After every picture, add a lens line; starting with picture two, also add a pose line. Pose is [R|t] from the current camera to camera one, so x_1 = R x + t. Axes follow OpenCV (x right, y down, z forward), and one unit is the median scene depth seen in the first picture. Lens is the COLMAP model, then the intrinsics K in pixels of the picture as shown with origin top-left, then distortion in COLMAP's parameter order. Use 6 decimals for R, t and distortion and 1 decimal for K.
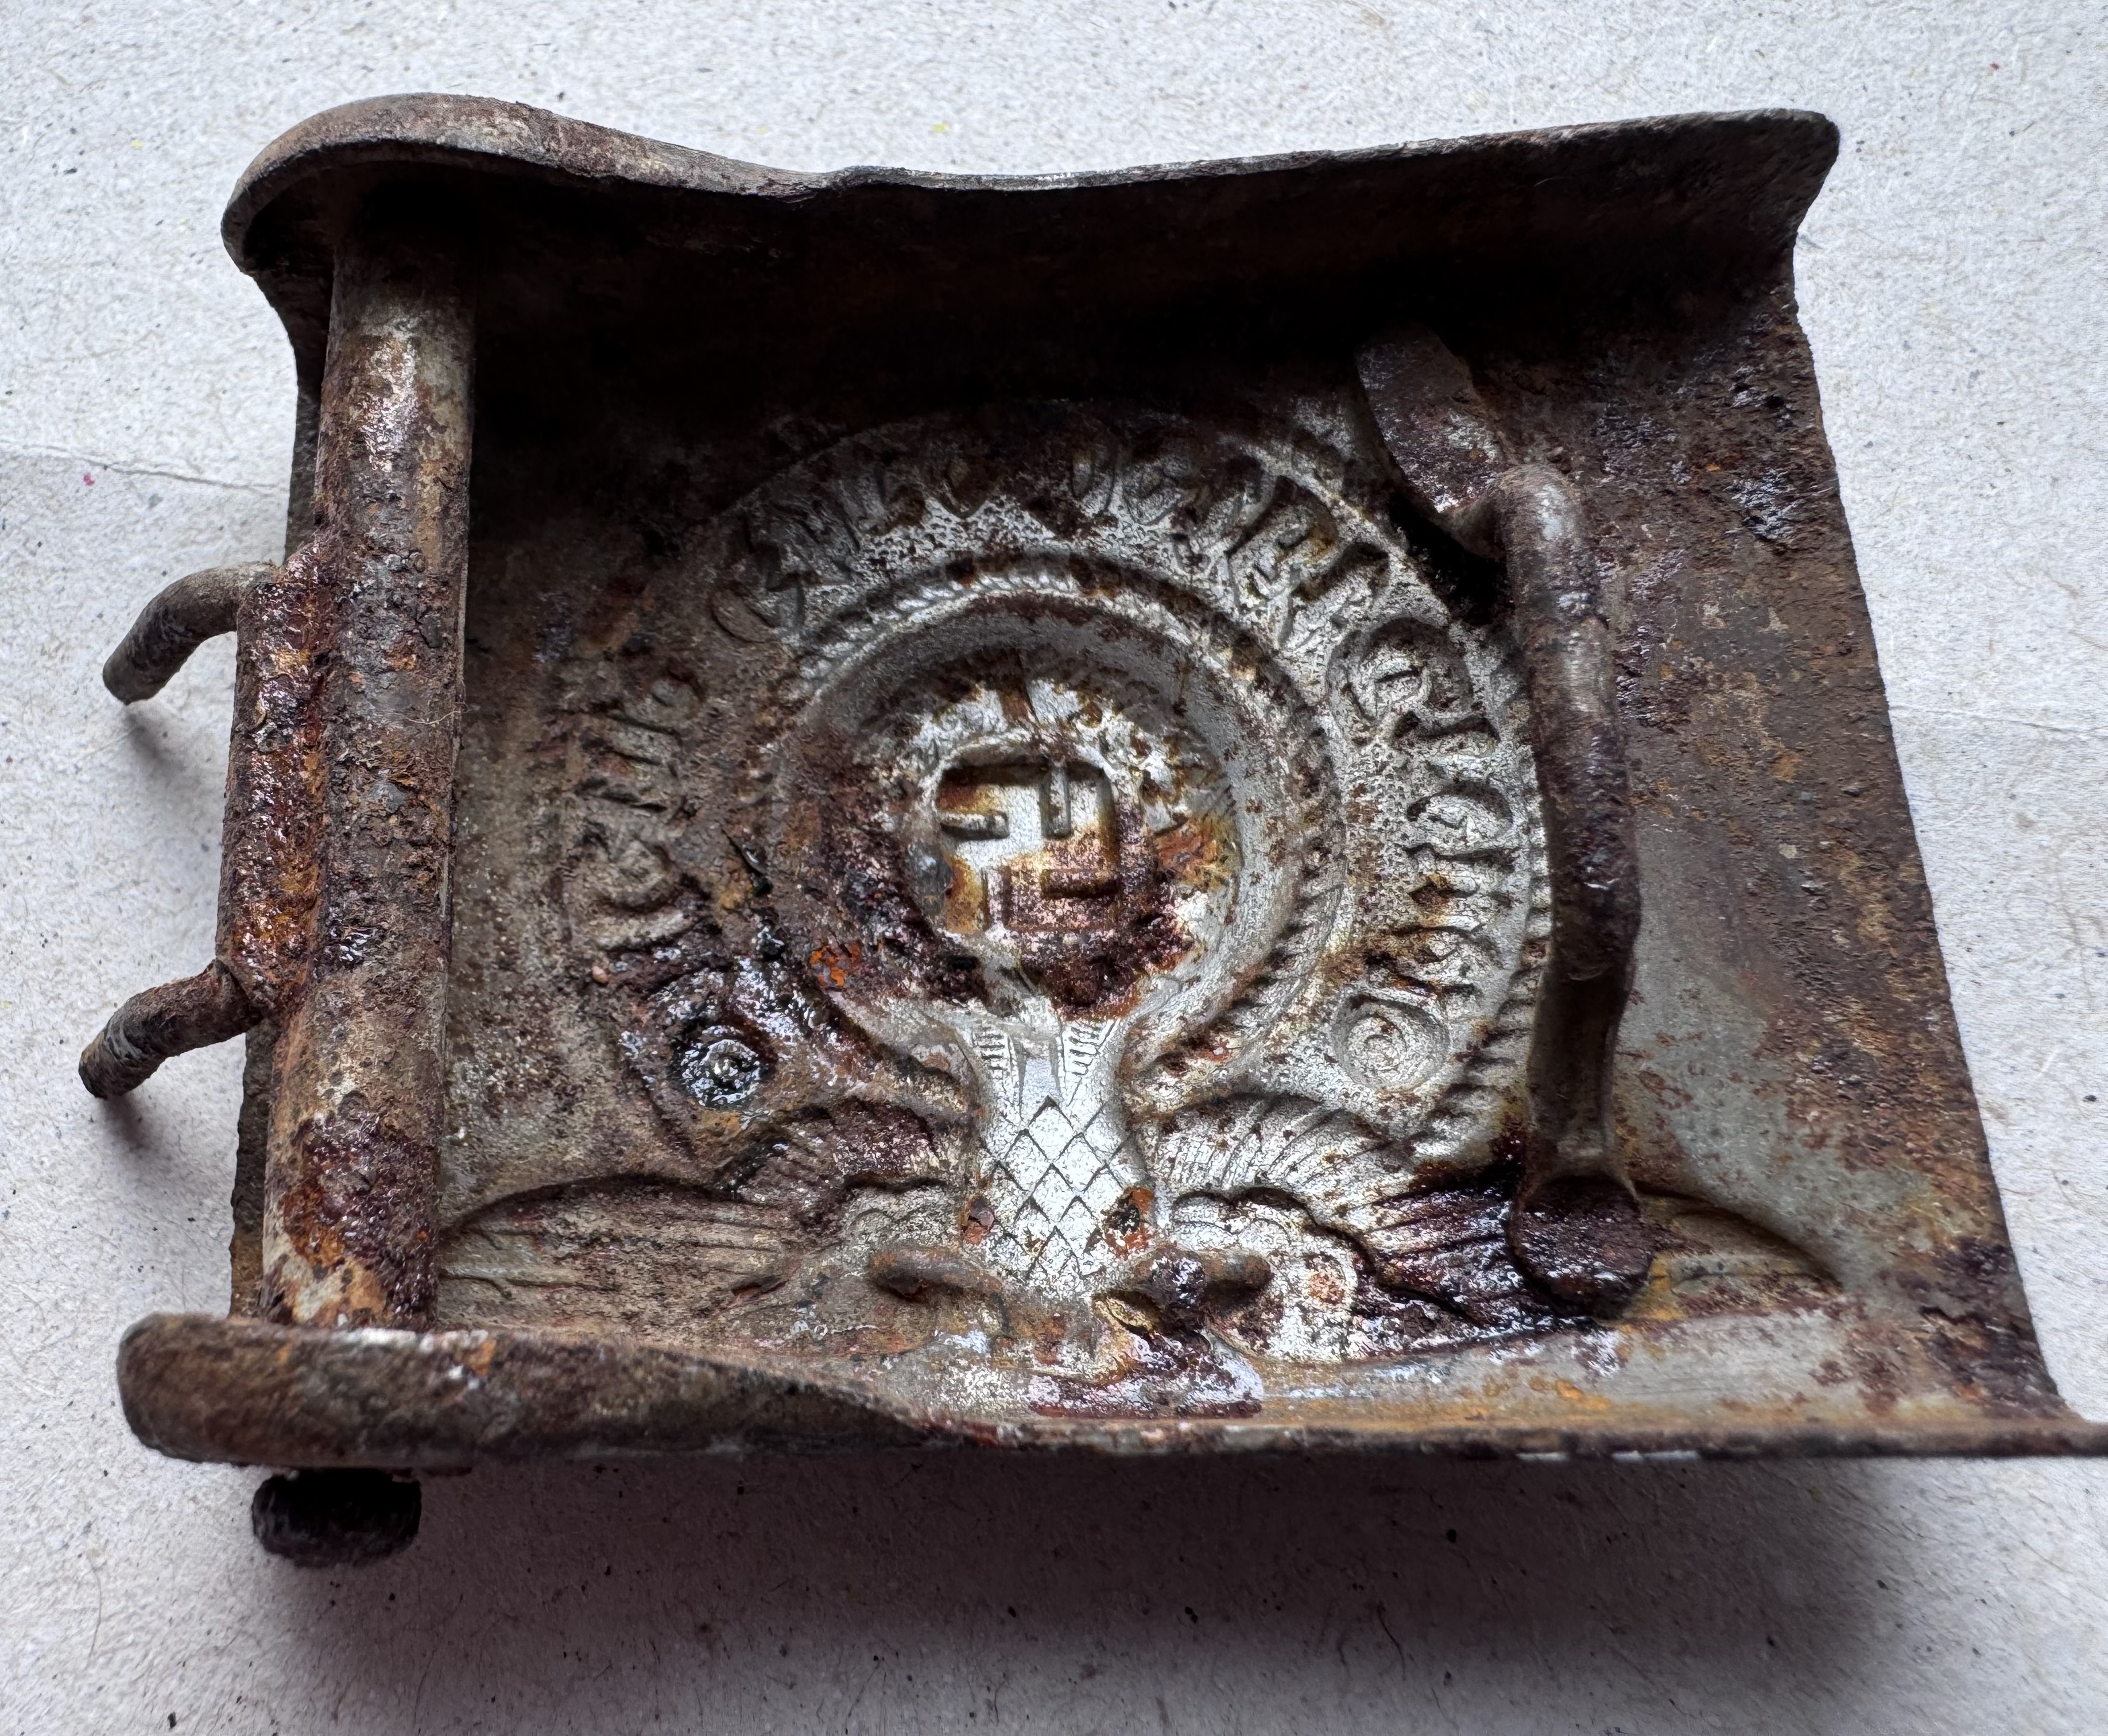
lens RADIAL K [[1839.0, 0, 1049.4], [0, 1839.0, 810.4], [0, 0, 1]] dist [-0.000825, 0.007481]
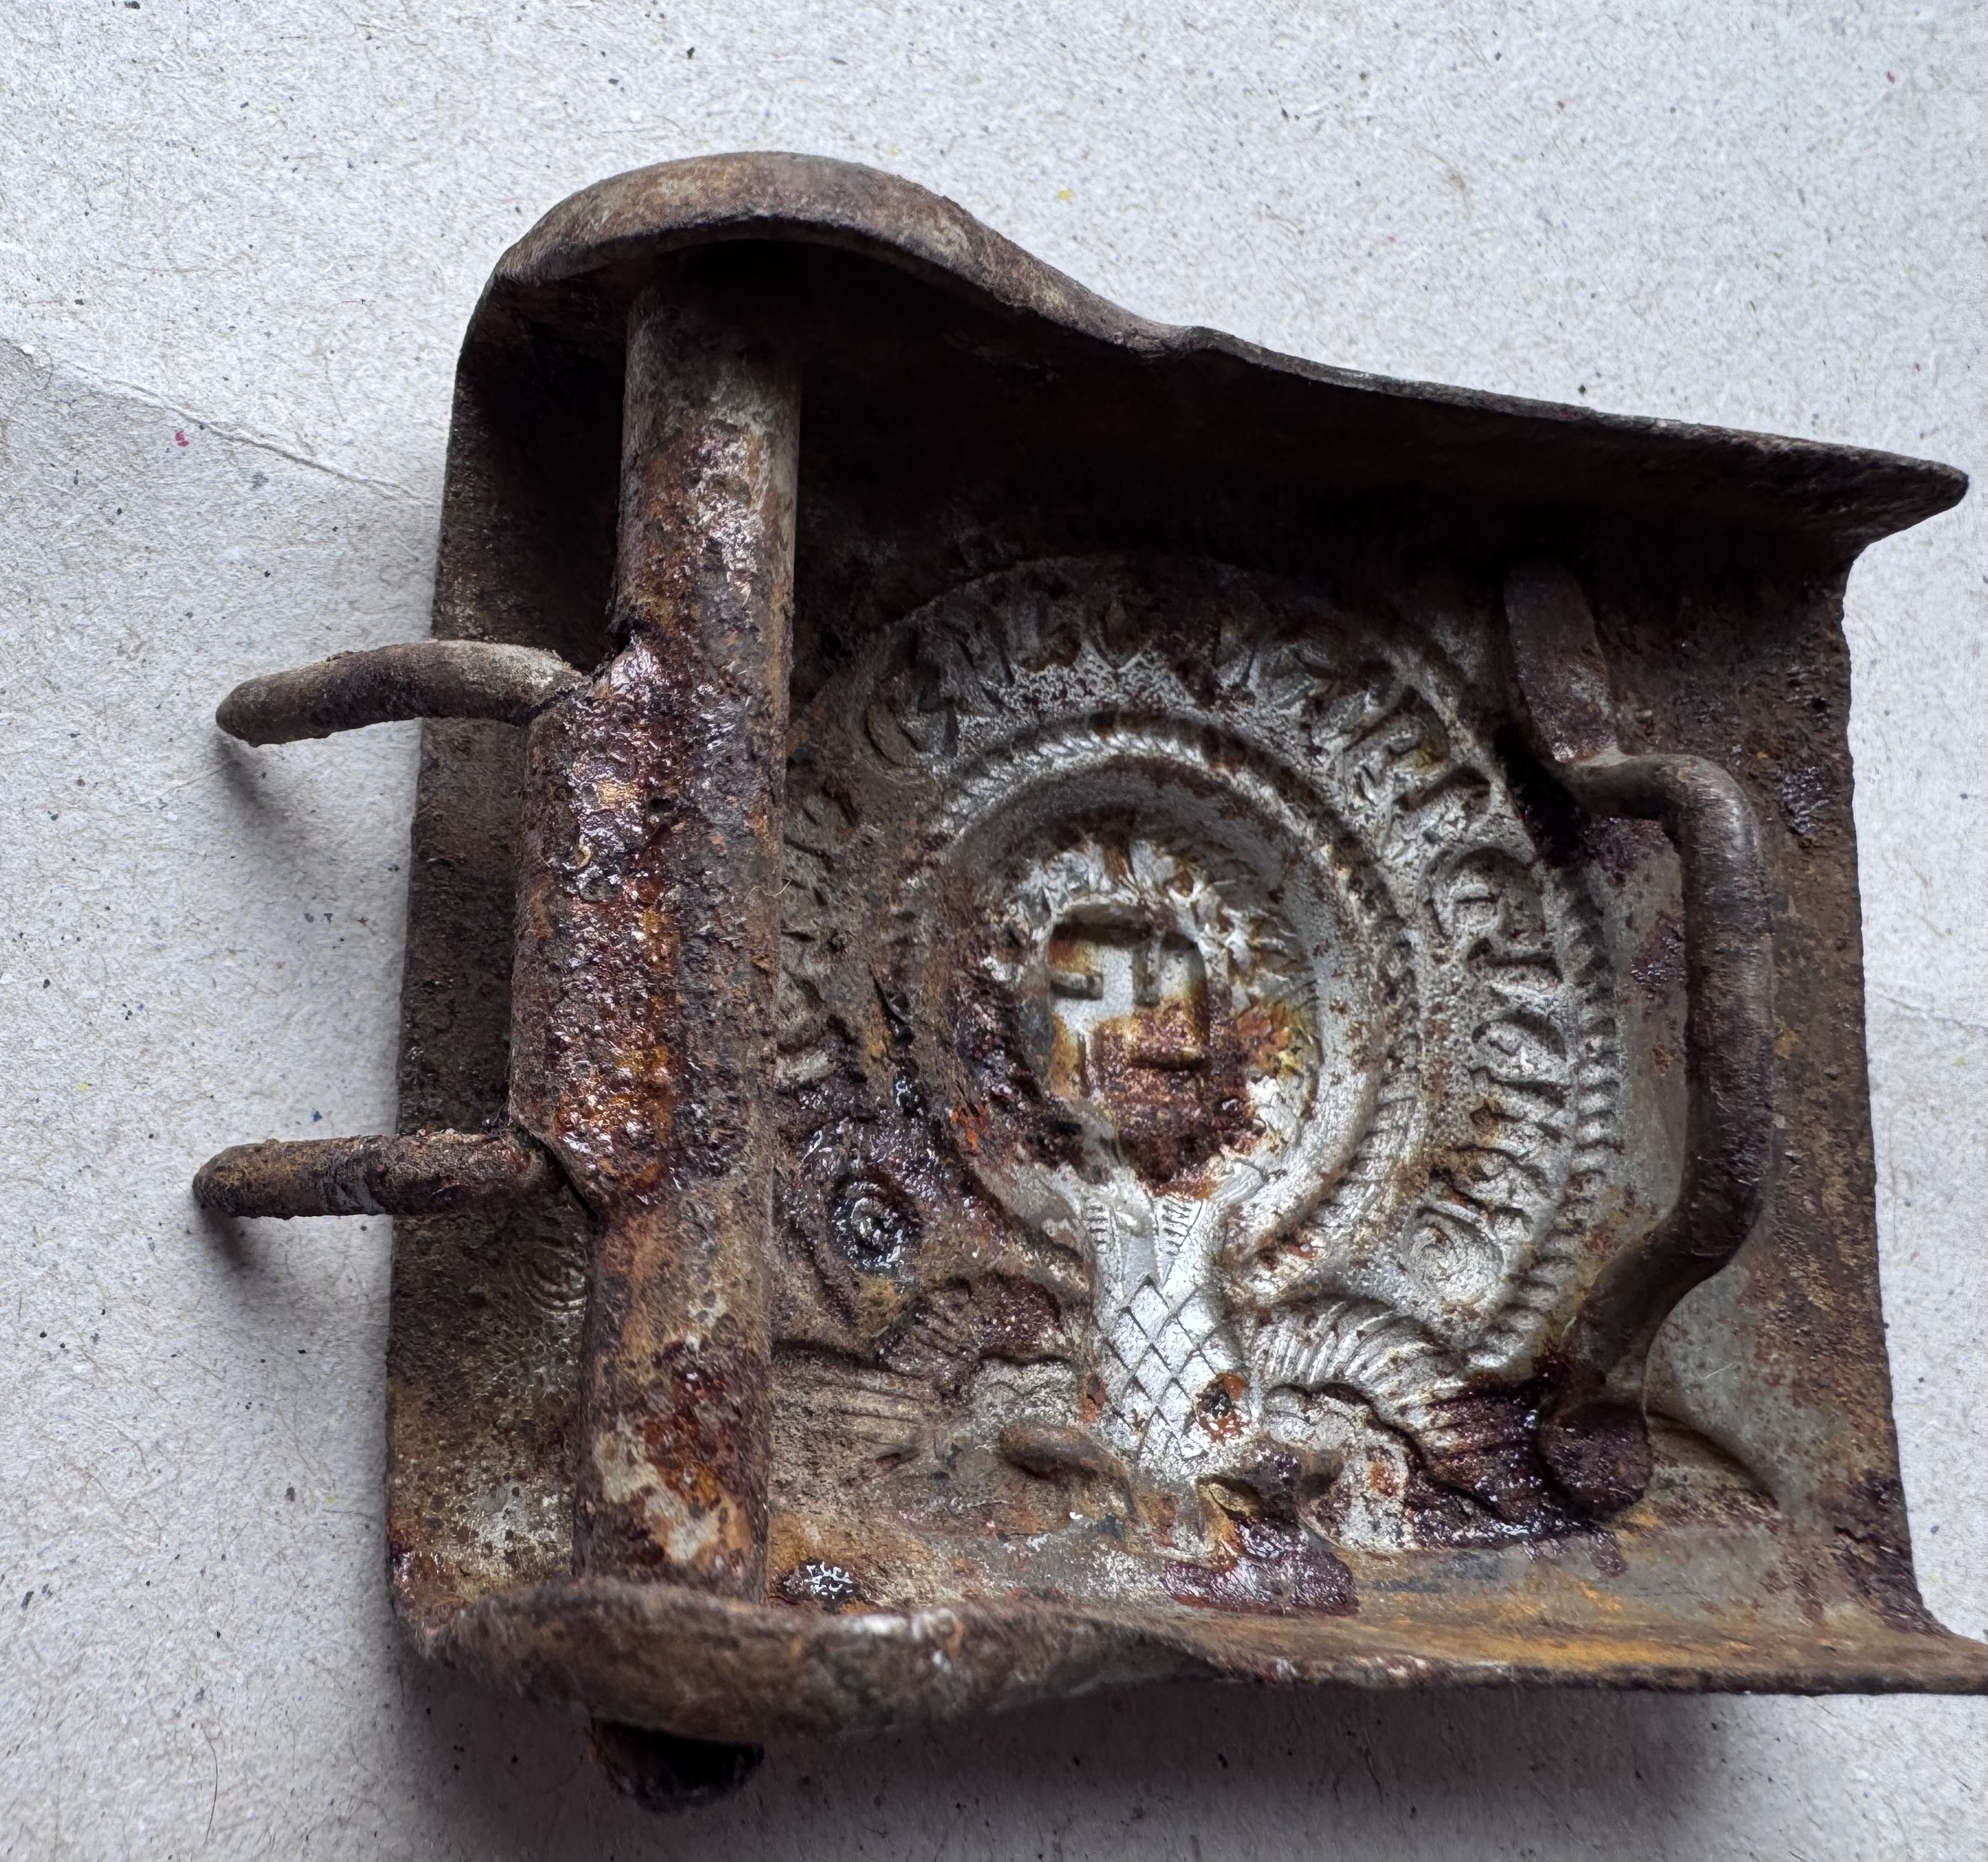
lens RADIAL K [[1838.1, 0, 993.0], [0, 1838.1, 997.7], [0, 0, 1]] dist [0.001773, 0.000316]
pose [[0.939470, 0.131094, 0.316561, -0.434220], [-0.177468, 0.976499, 0.122292, -0.107573], [-0.293090, -0.171069, 0.940656, 0.089526]]
